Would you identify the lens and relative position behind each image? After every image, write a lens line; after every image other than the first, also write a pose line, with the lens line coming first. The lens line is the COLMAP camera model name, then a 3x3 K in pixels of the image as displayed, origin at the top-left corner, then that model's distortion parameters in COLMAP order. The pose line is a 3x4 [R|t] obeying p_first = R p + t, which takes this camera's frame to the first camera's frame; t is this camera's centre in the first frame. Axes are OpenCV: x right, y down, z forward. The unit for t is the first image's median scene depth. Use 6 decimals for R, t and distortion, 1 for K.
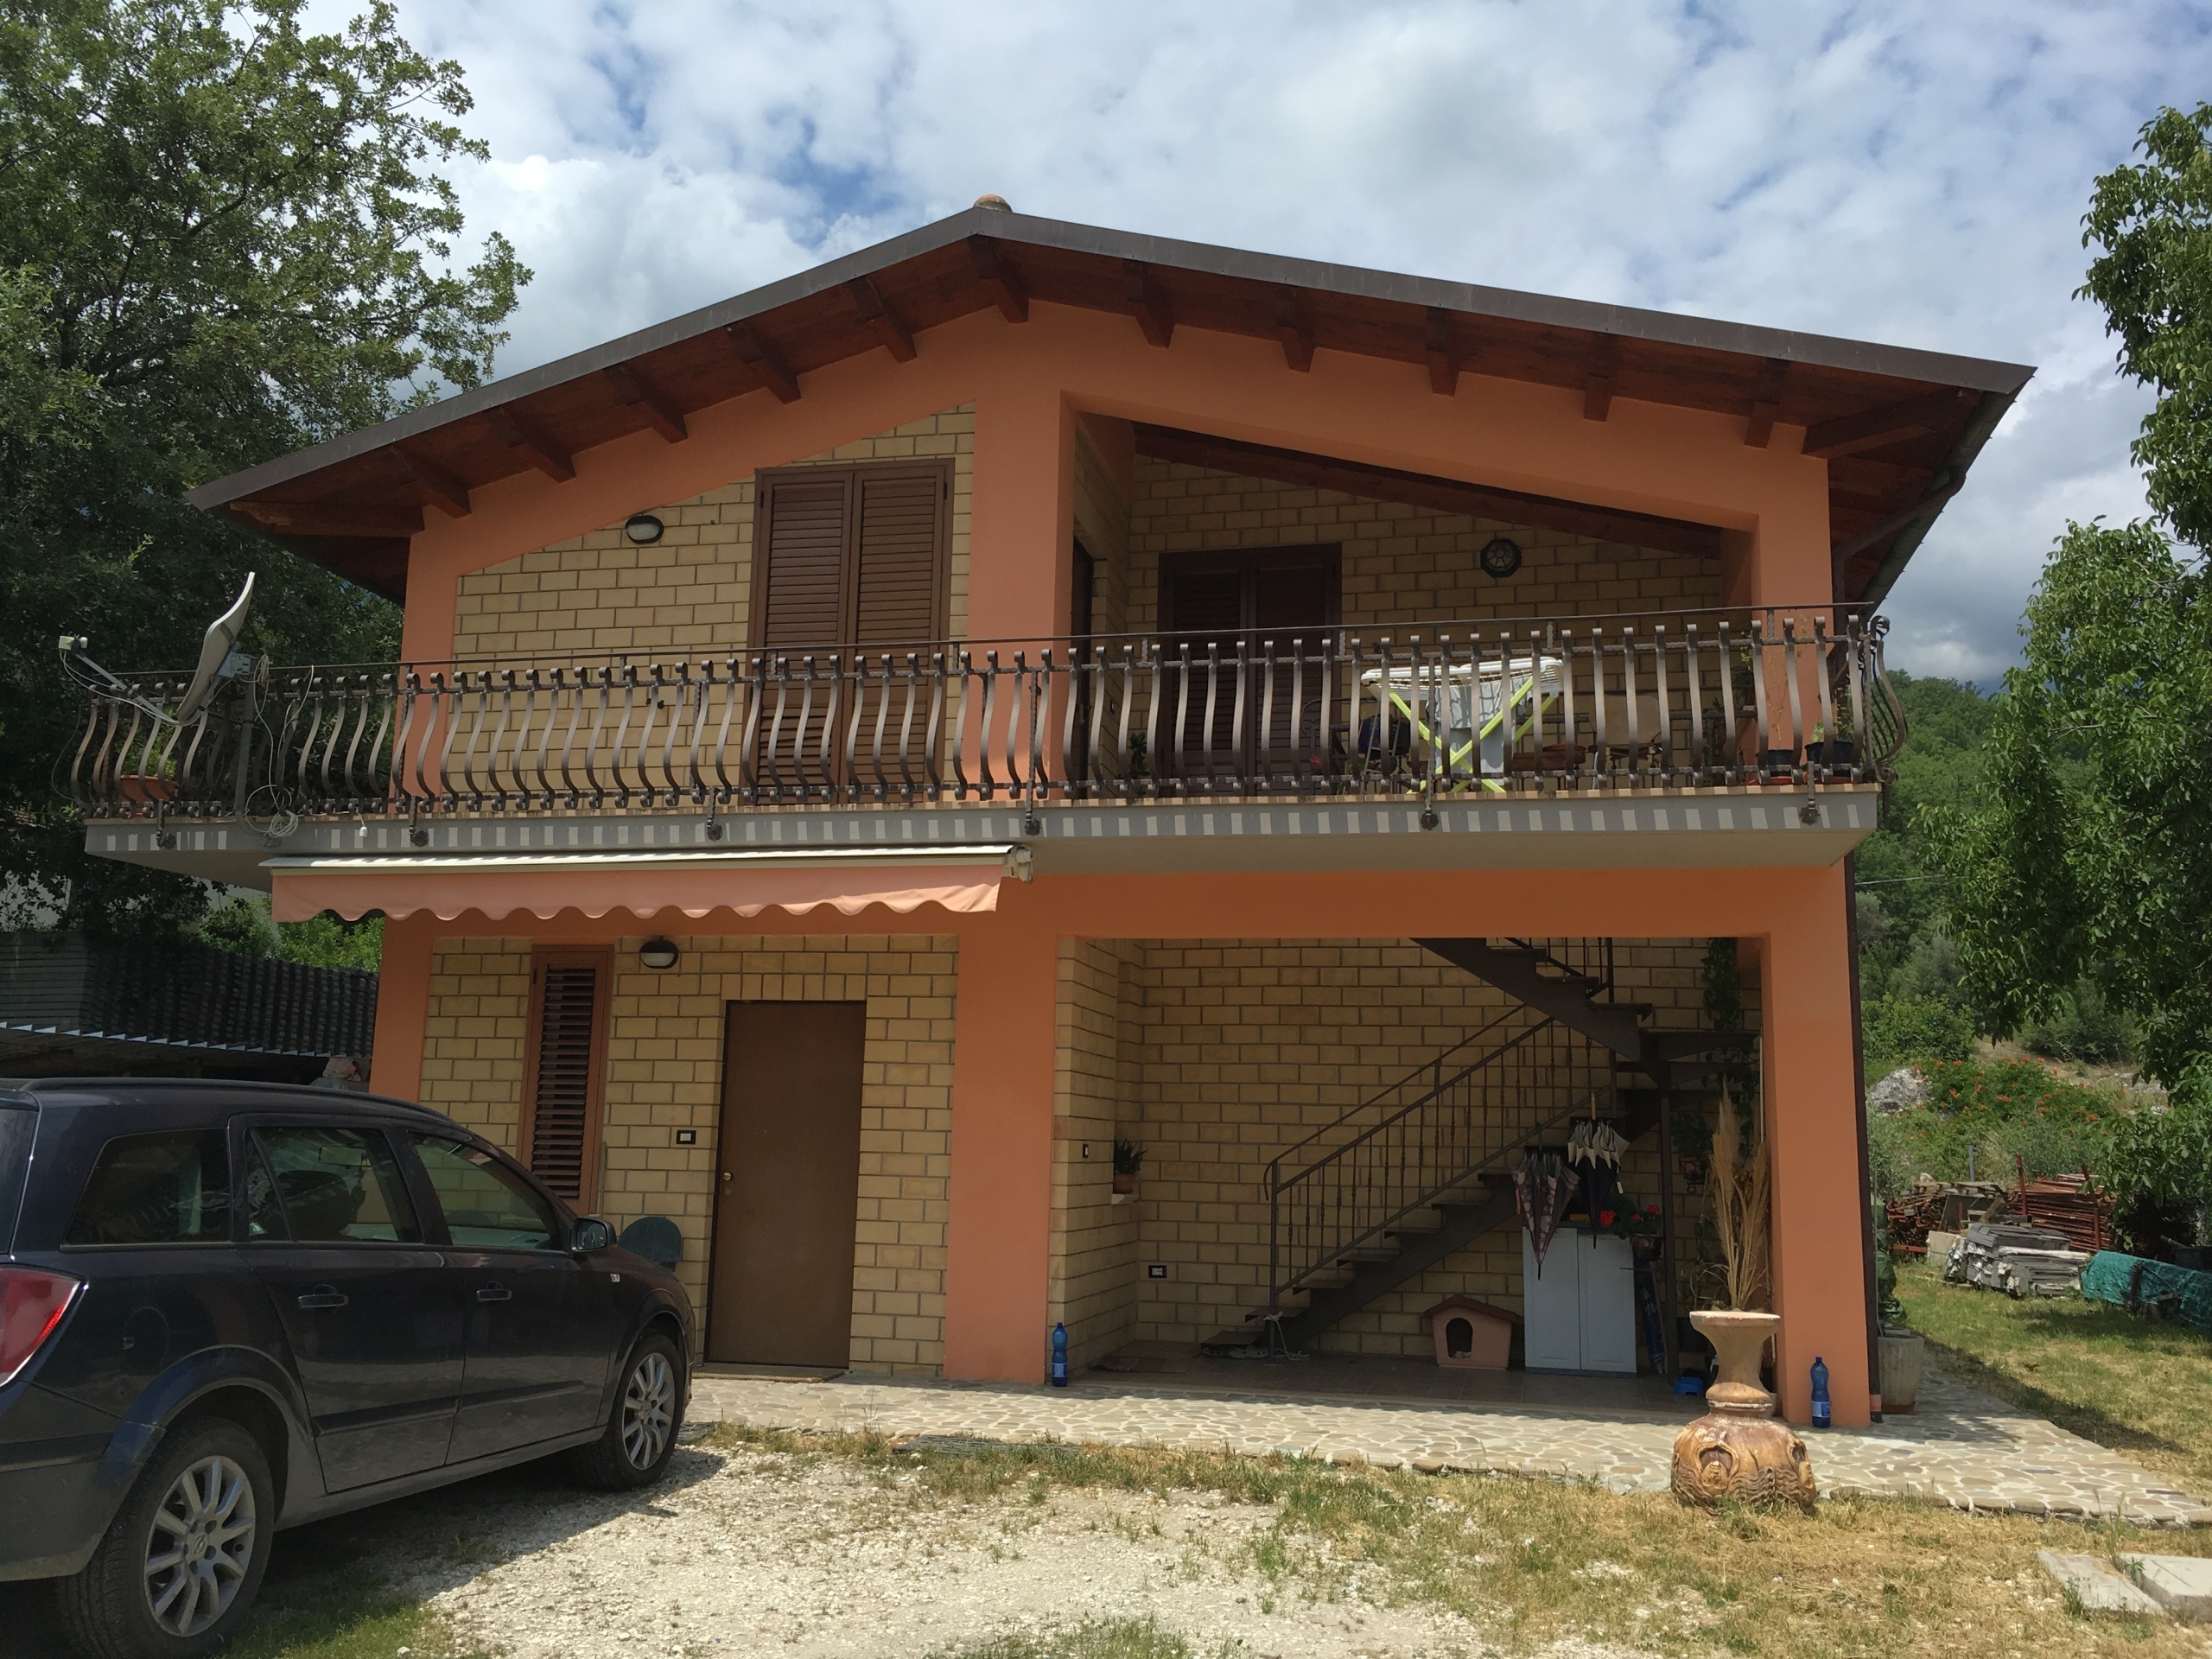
lens RADIAL K [[1890.5, 0, 1098.0], [0, 1890.5, 833.3], [0, 0, 1]] dist [0.057279, -0.008964]
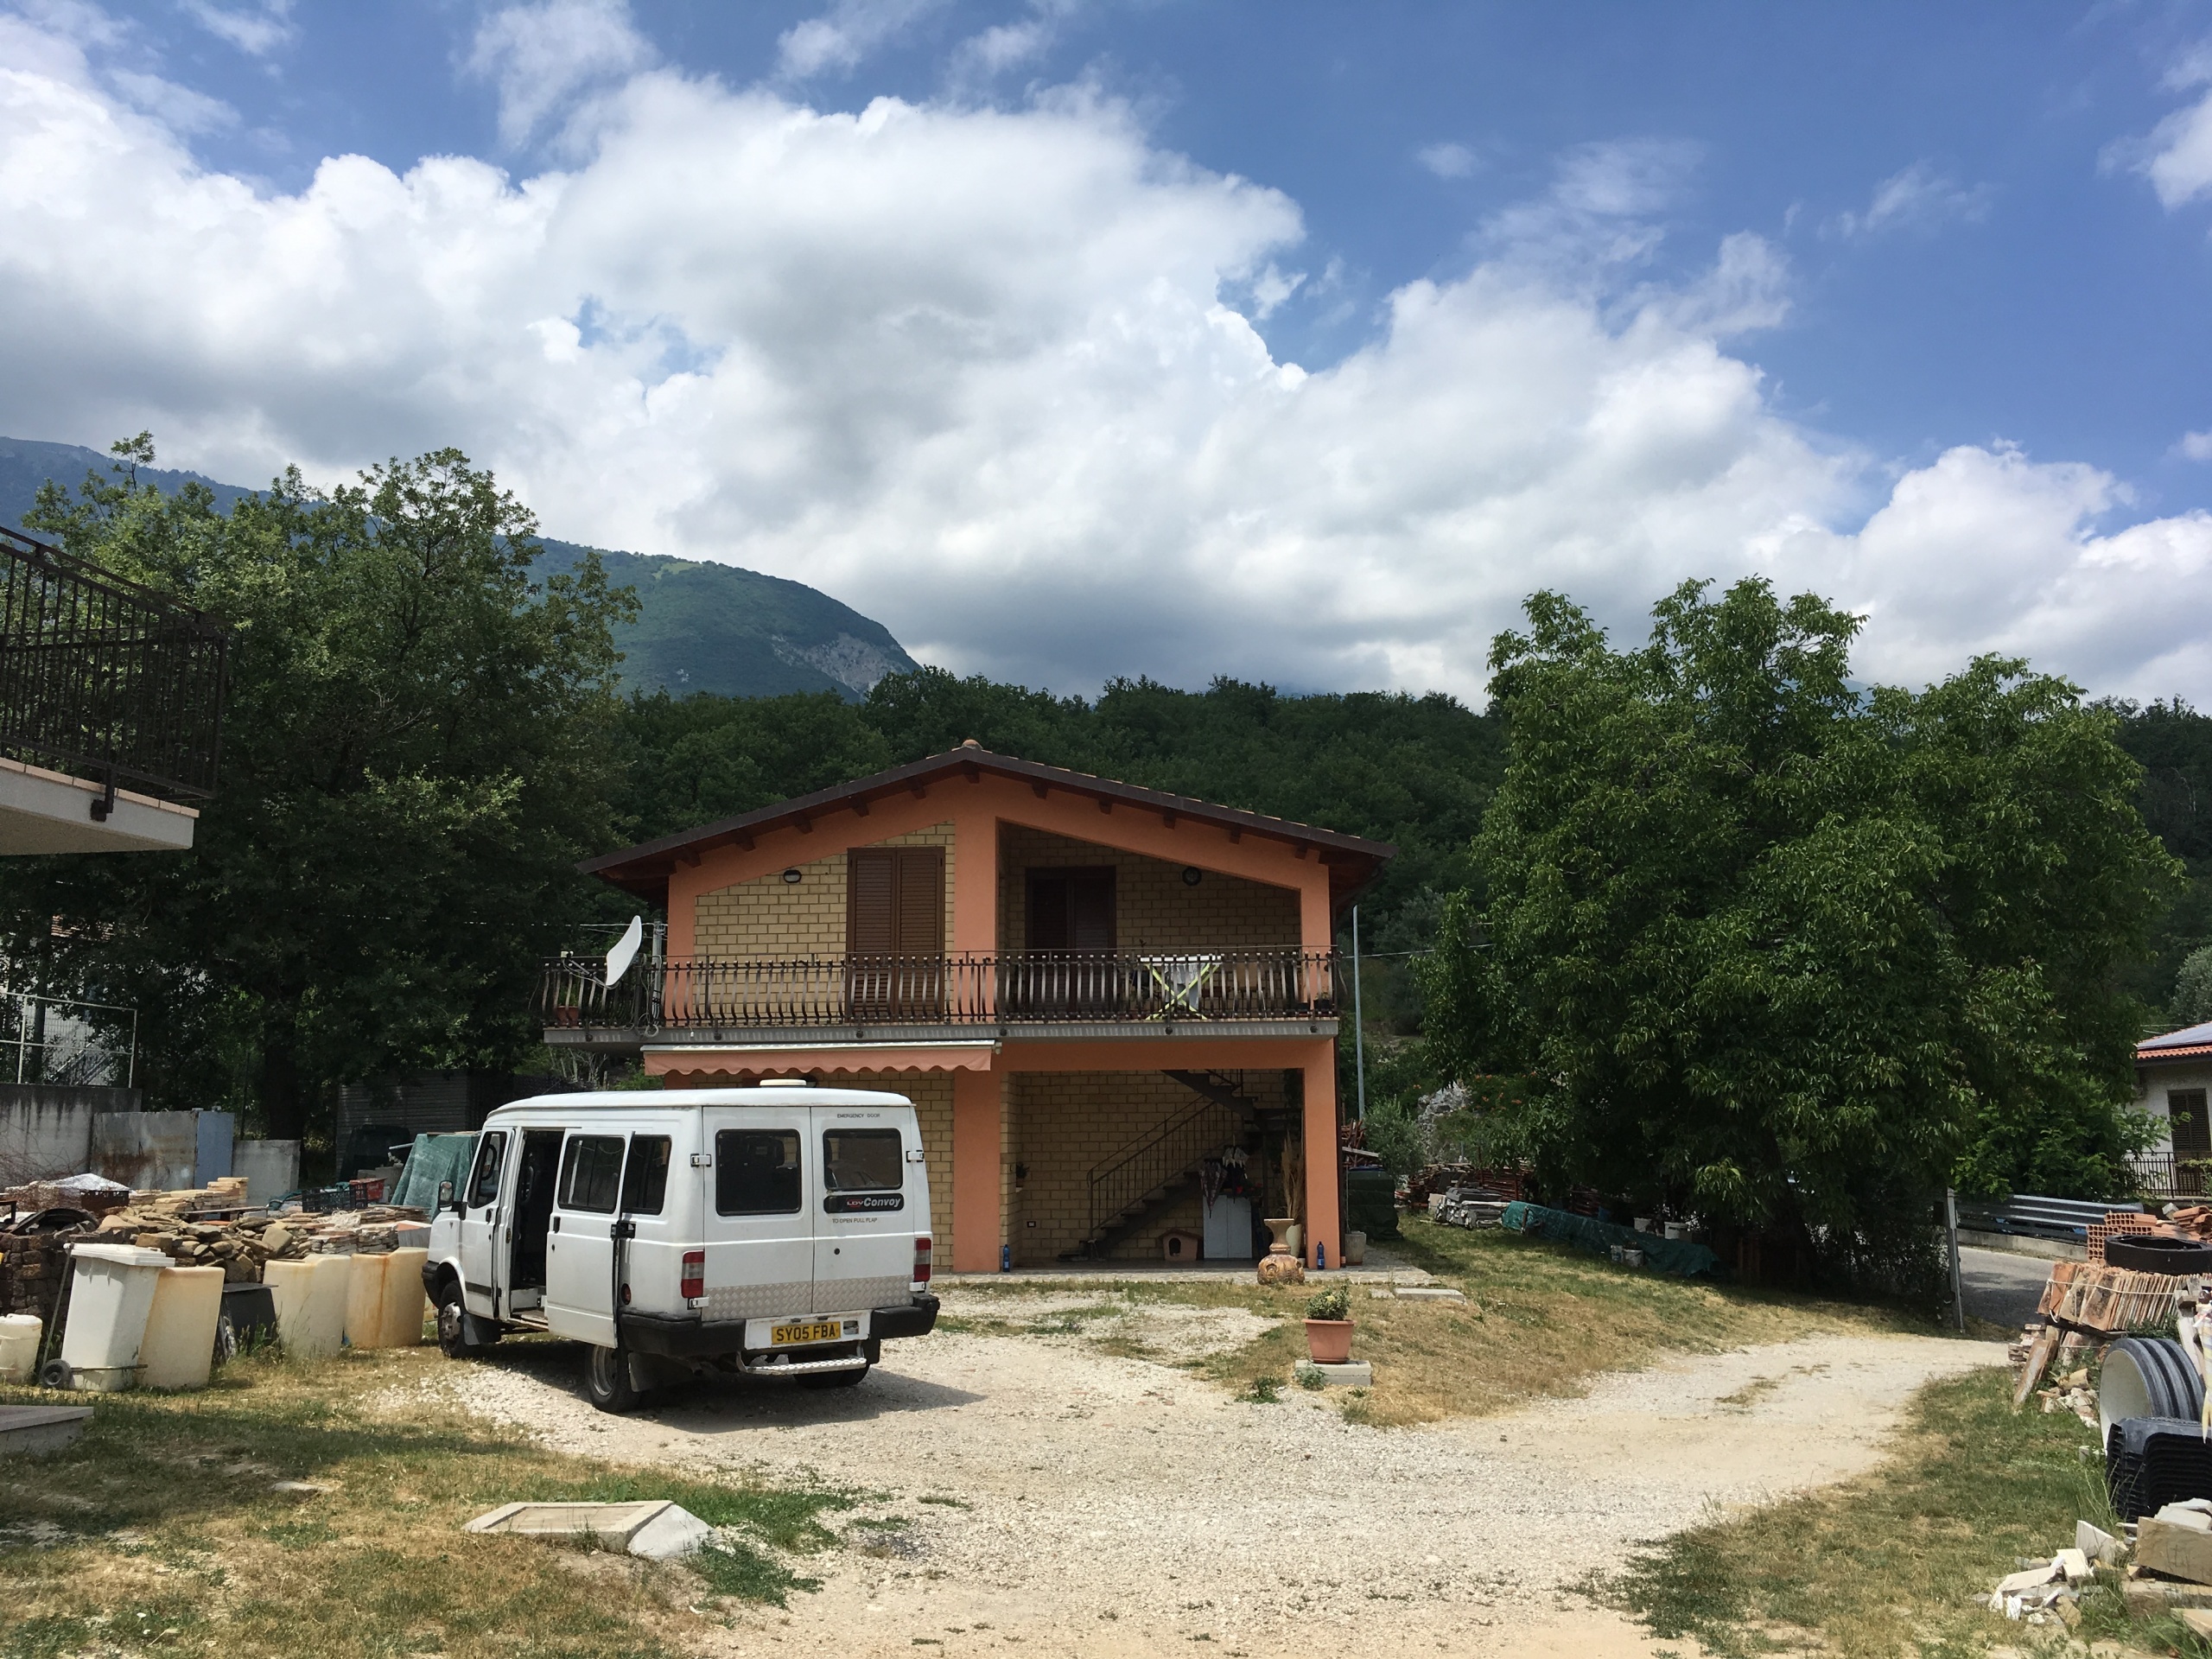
lens RADIAL K [[1890.5, 0, 1098.0], [0, 1890.5, 833.3], [0, 0, 1]] dist [0.057279, -0.008964]
pose [[0.984383, -0.001247, 0.176035, -0.285362], [0.001020, 0.999999, 0.001376, -0.218130], [-0.176036, -0.001175, 0.984383, -1.151219]]
